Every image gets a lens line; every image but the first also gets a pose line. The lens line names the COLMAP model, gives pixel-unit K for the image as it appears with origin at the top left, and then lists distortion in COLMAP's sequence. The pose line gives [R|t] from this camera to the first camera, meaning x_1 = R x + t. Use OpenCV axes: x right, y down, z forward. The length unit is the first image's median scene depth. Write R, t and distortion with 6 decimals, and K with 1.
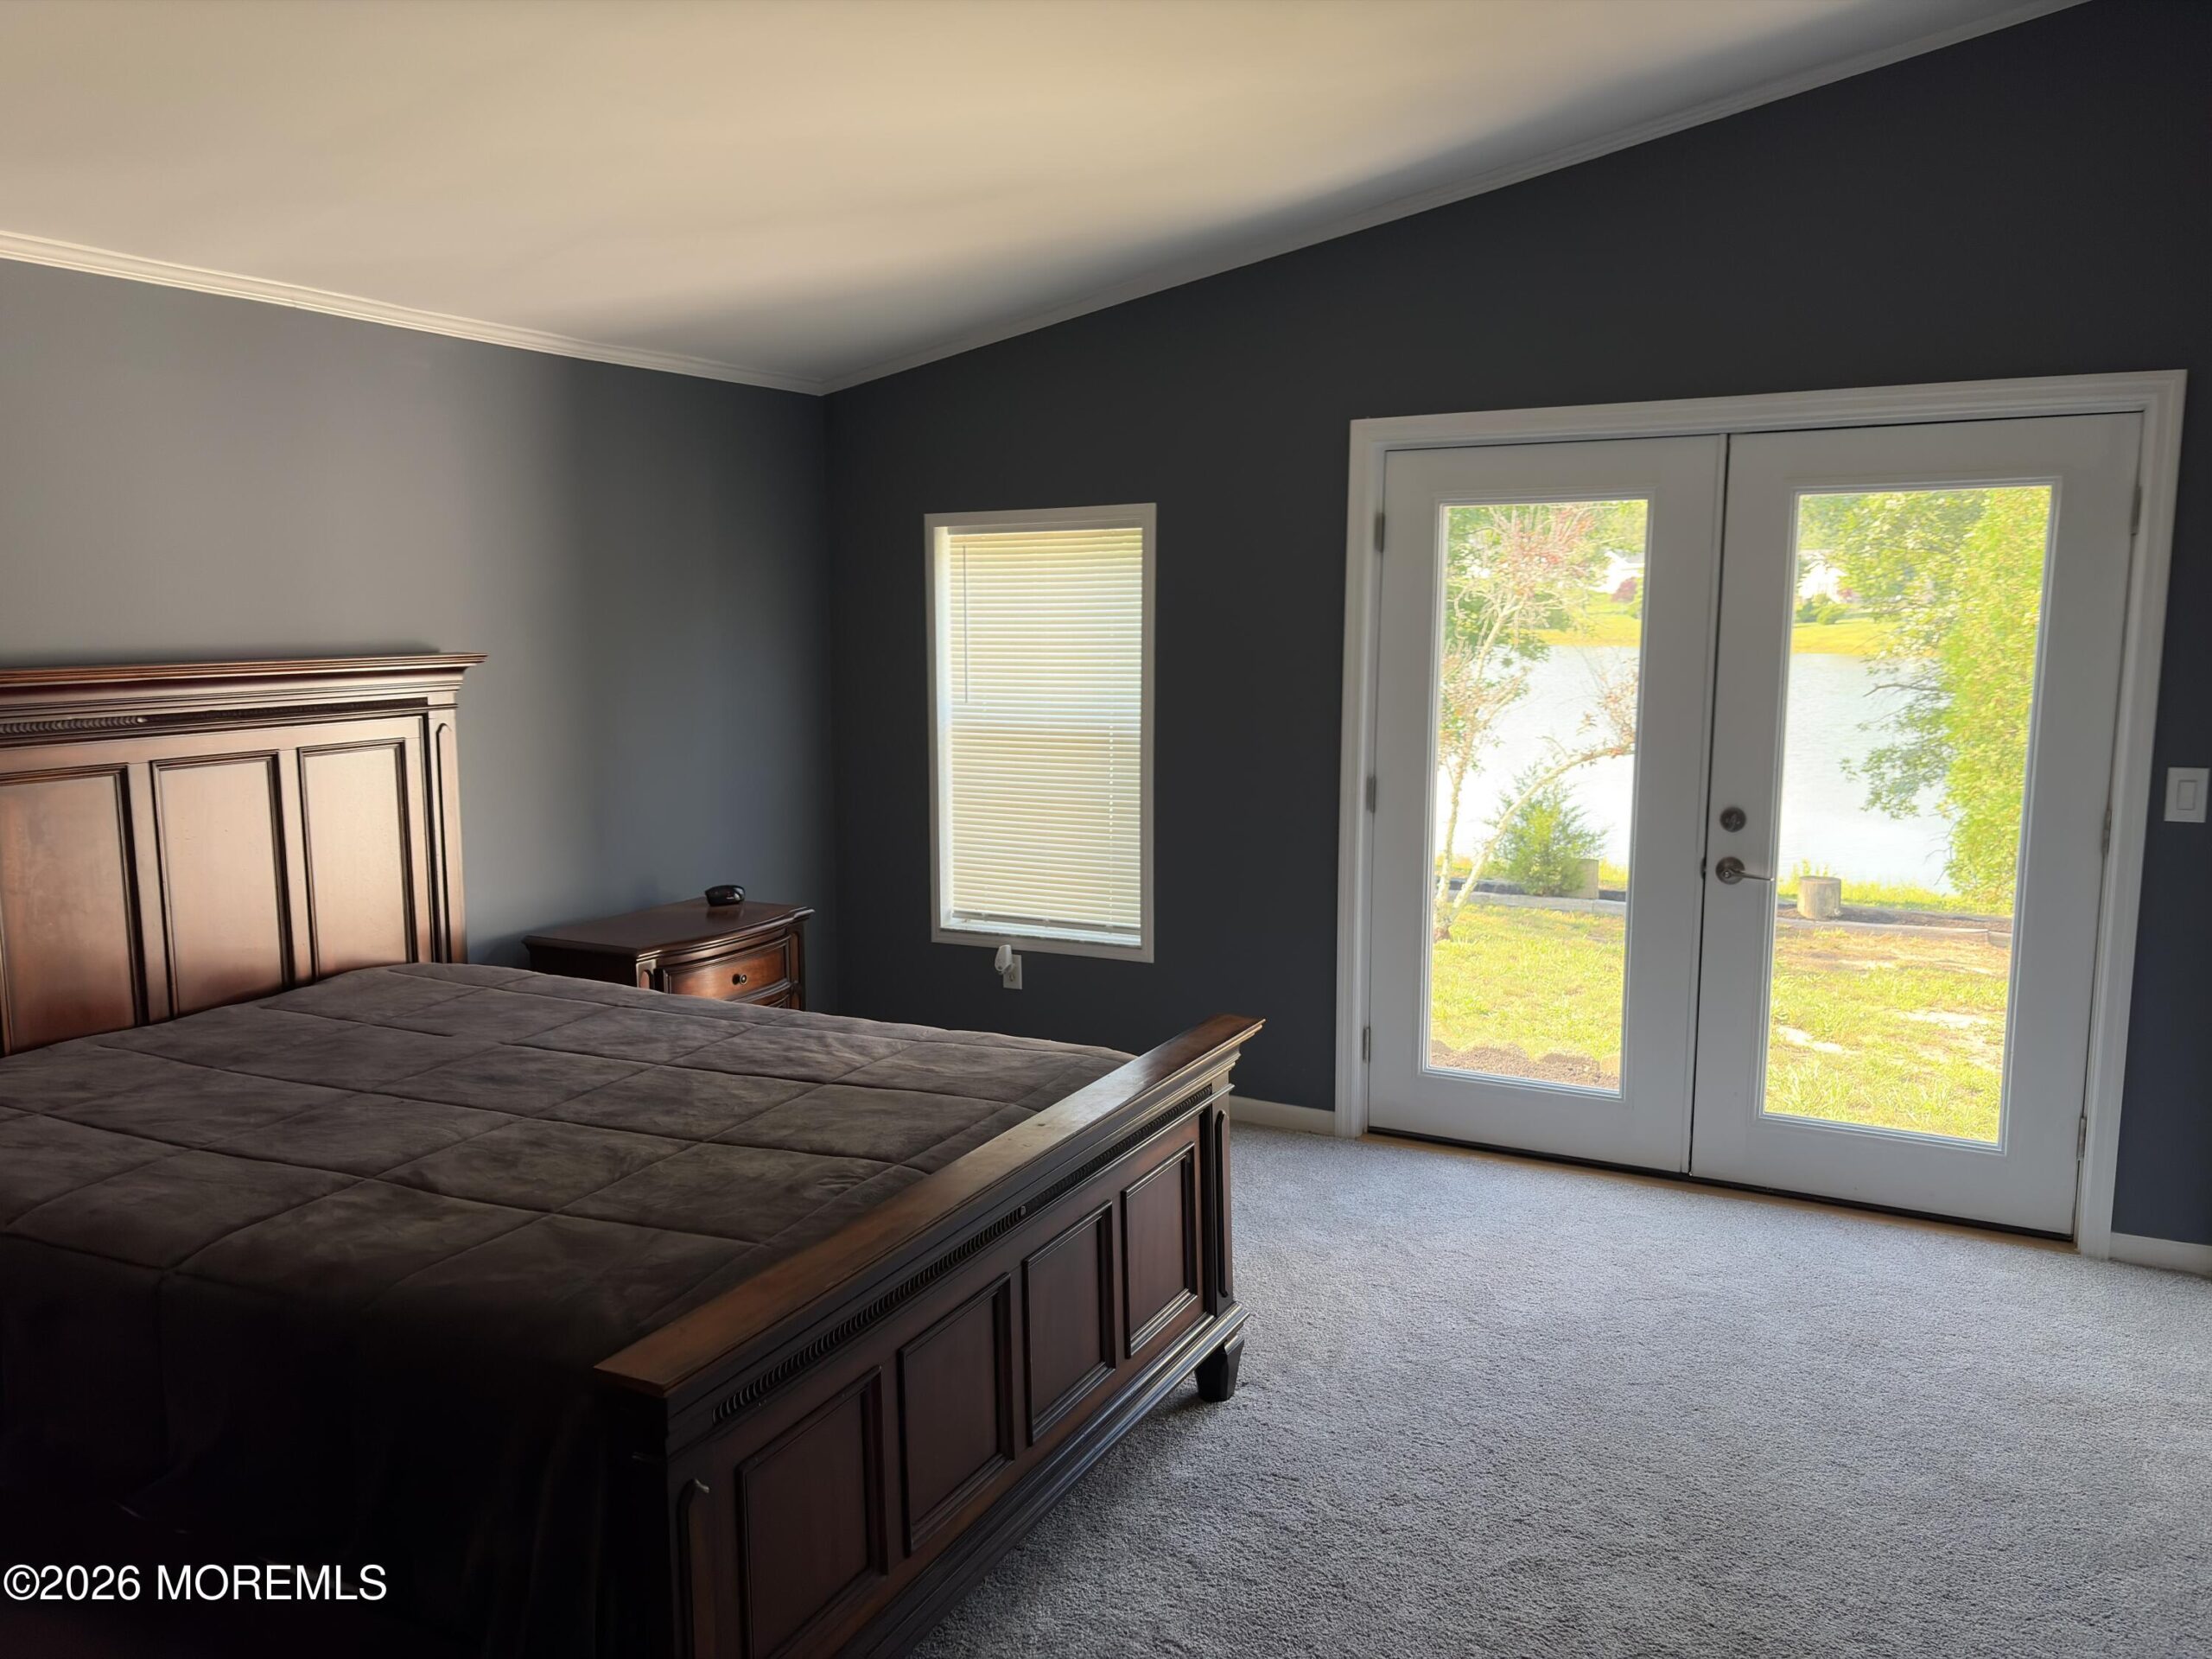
lens RADIAL K [[1677.1, 0, 1080.1], [0, 1677.1, 849.0], [0, 0, 1]] dist [0.064764, -0.061073]
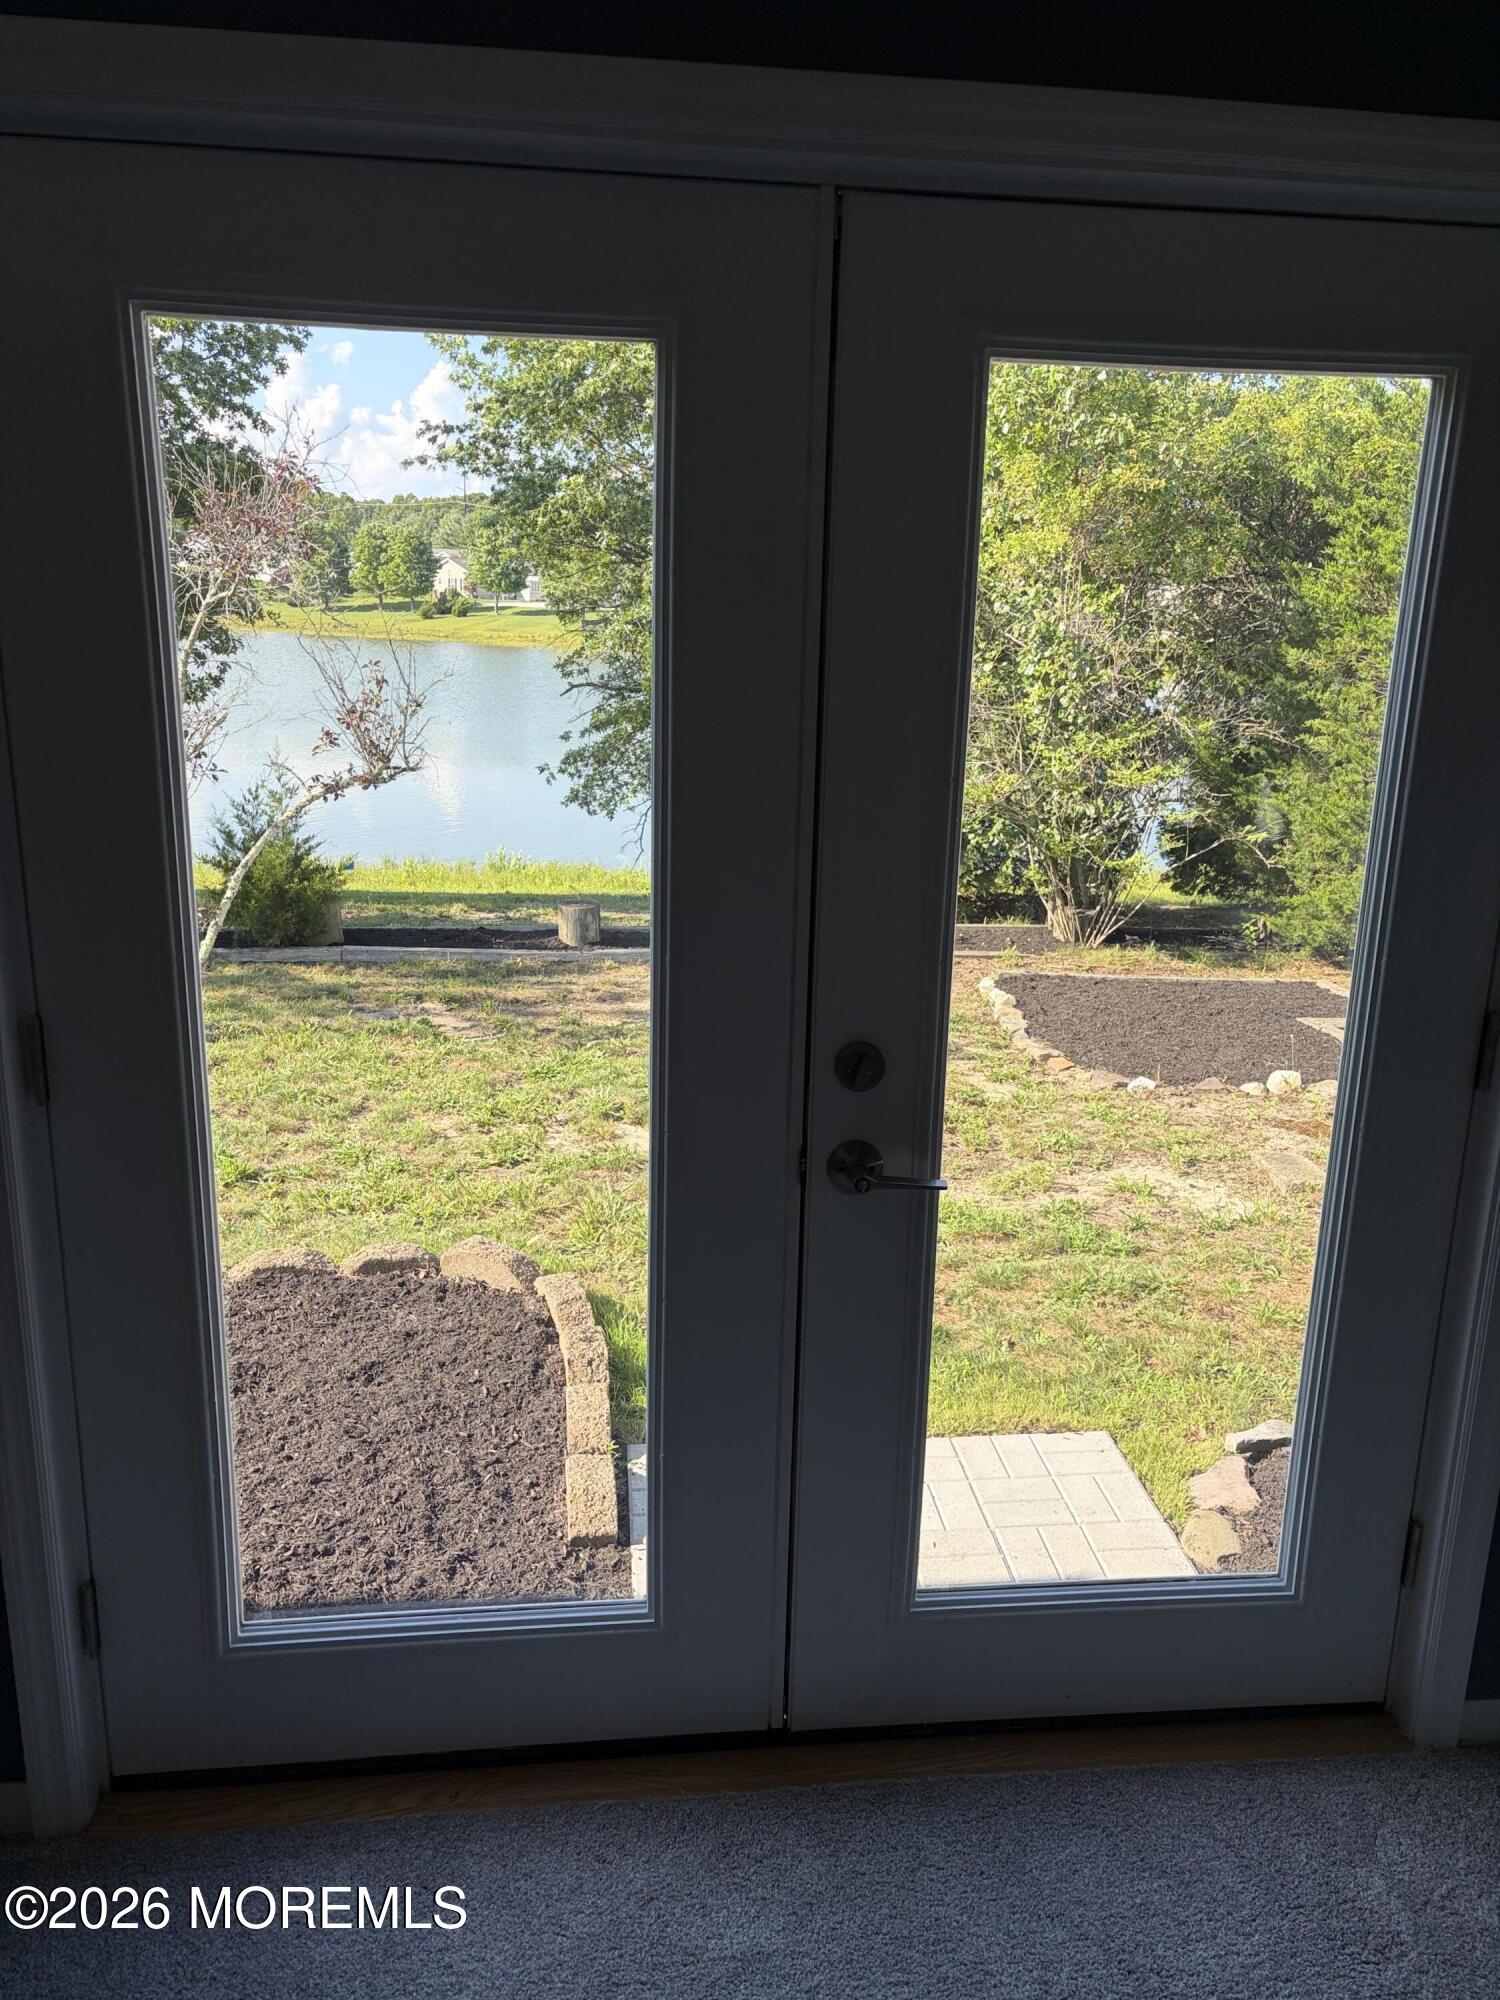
lens RADIAL K [[1516.4, 0, 772.0], [0, 1516.4, 1003.8], [0, 0, 1]] dist [0.064764, -0.061073]
pose [[0.818759, -0.121202, 0.561199, 0.120394], [0.053552, 0.989324, 0.135536, -0.090220], [-0.571635, -0.080918, 0.816508, 0.636048]]
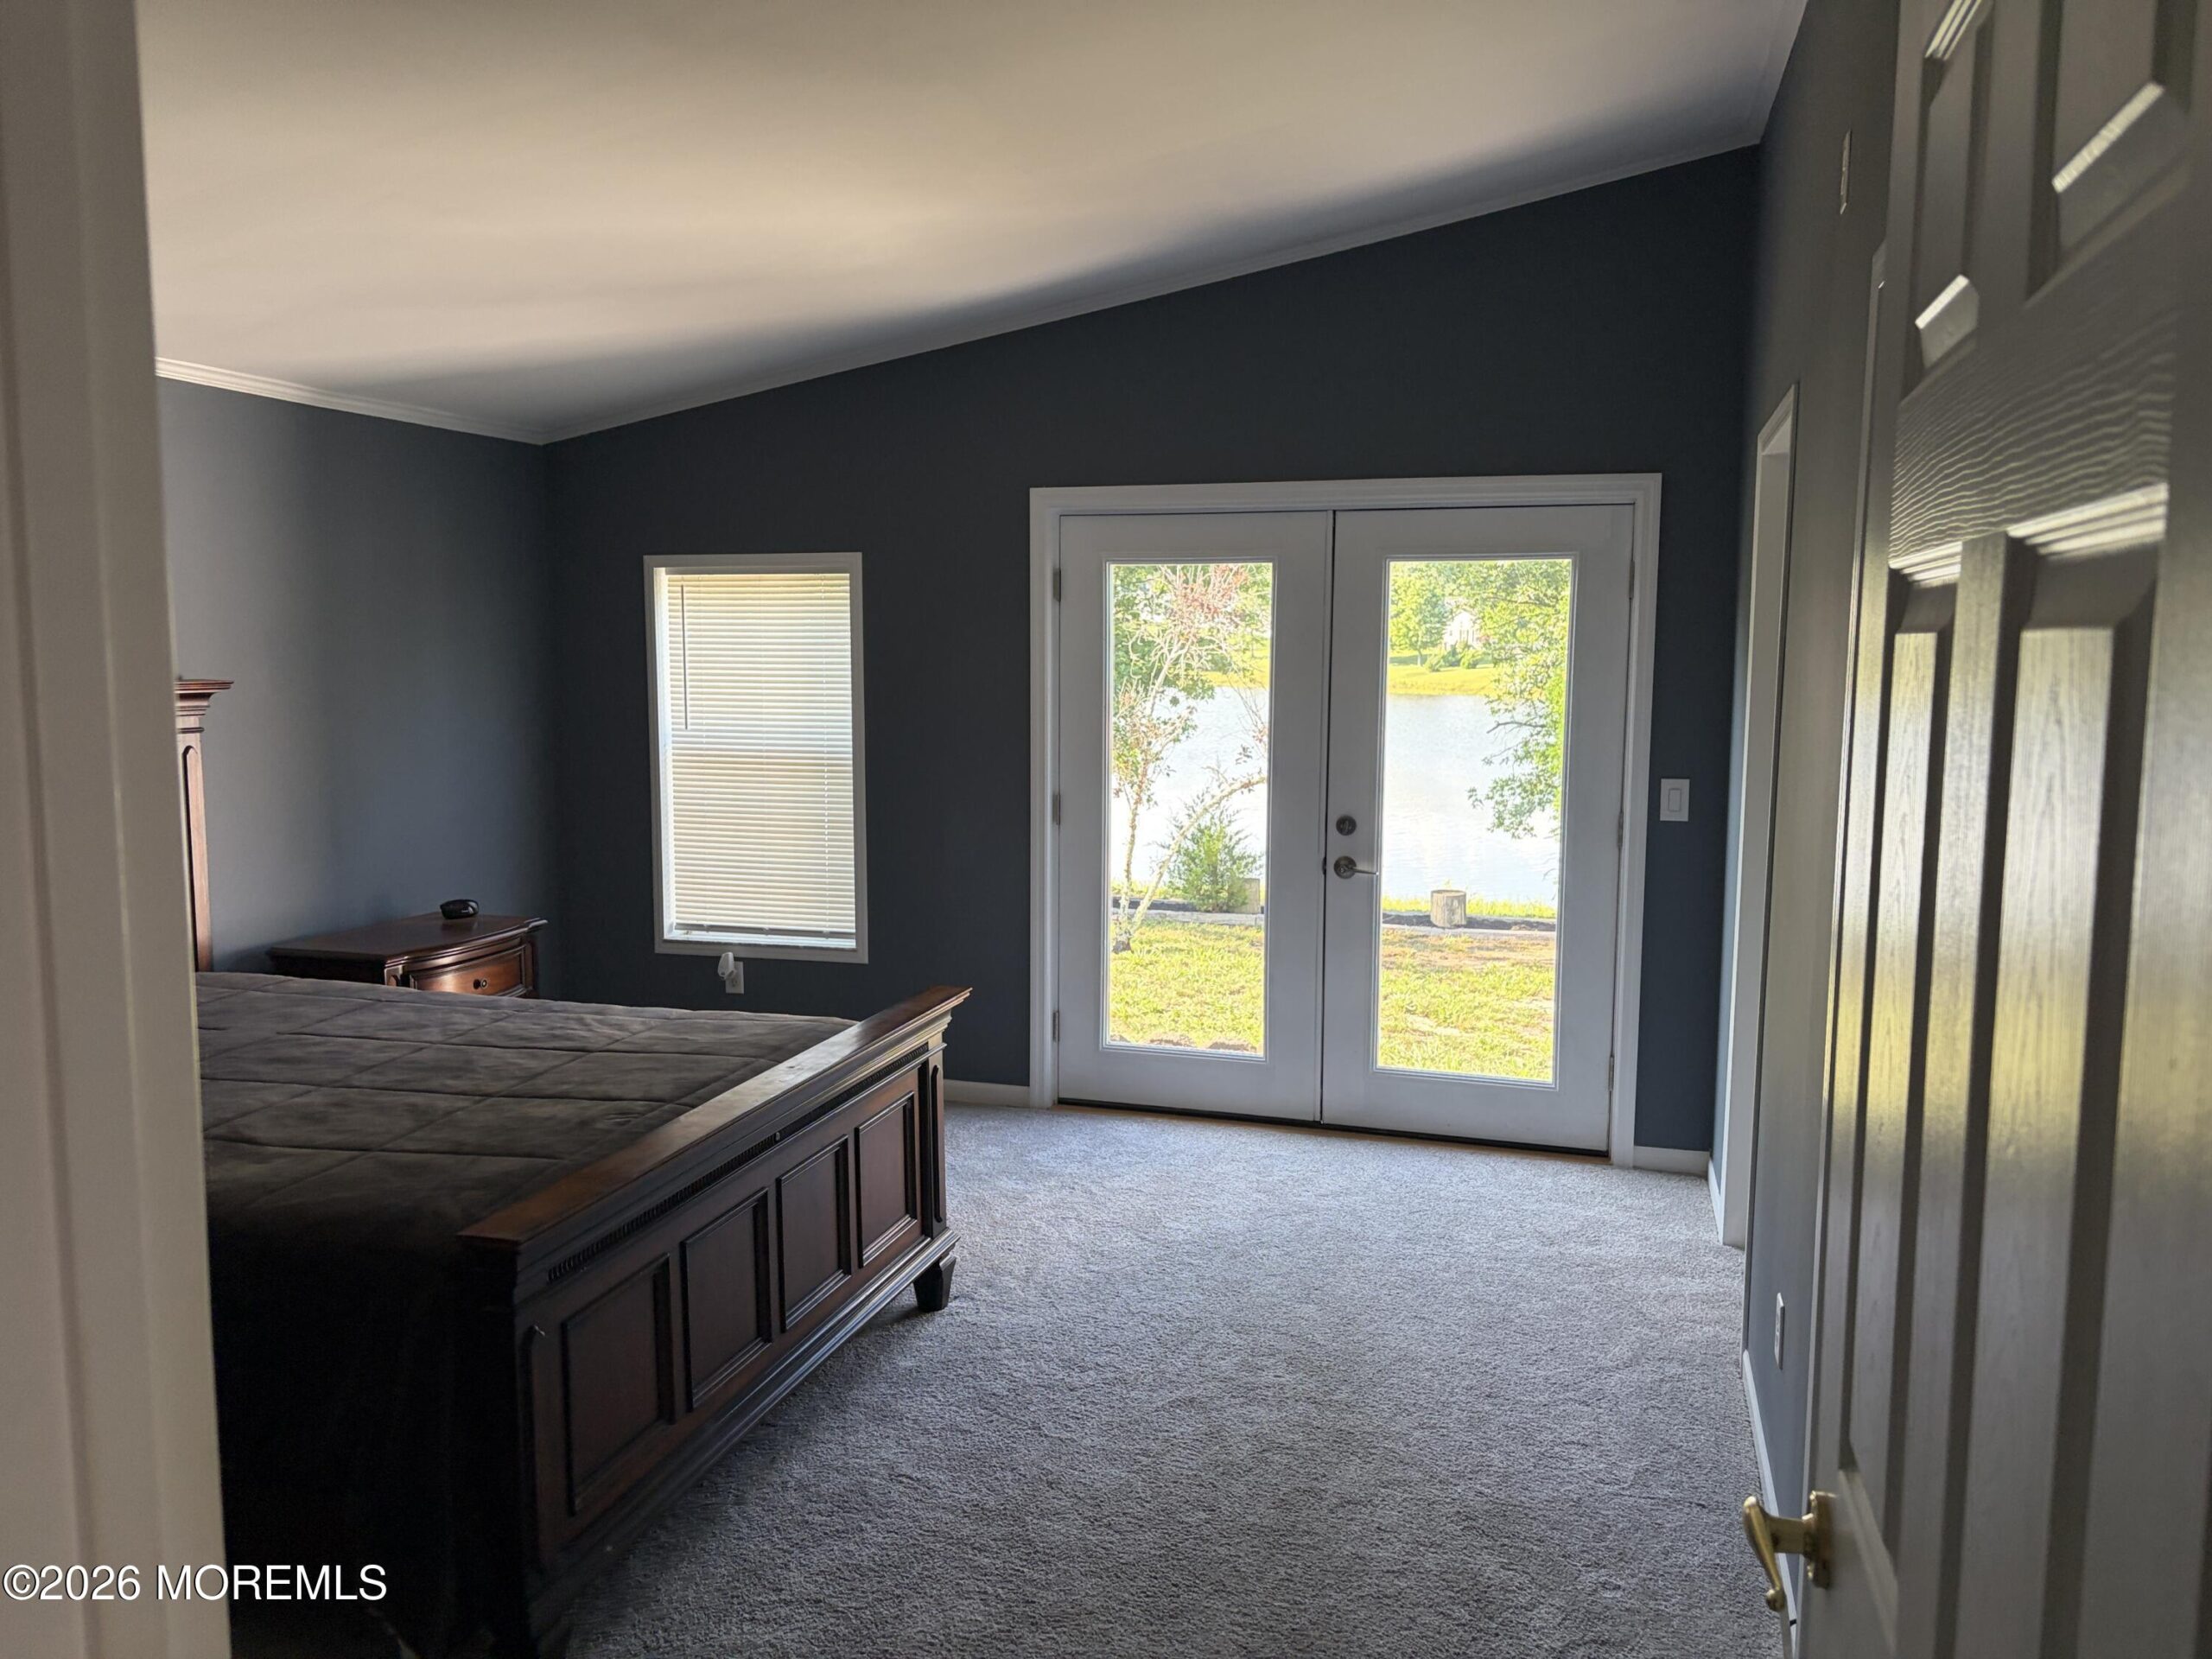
lens RADIAL K [[1677.1, 0, 1103.2], [0, 1677.1, 838.7], [0, 0, 1]] dist [0.064764, -0.061073]
pose [[0.980460, -0.012560, 0.196319, -0.023205], [0.018231, 0.999466, -0.027106, 0.021298], [-0.195874, 0.030155, 0.980165, -0.147041]]
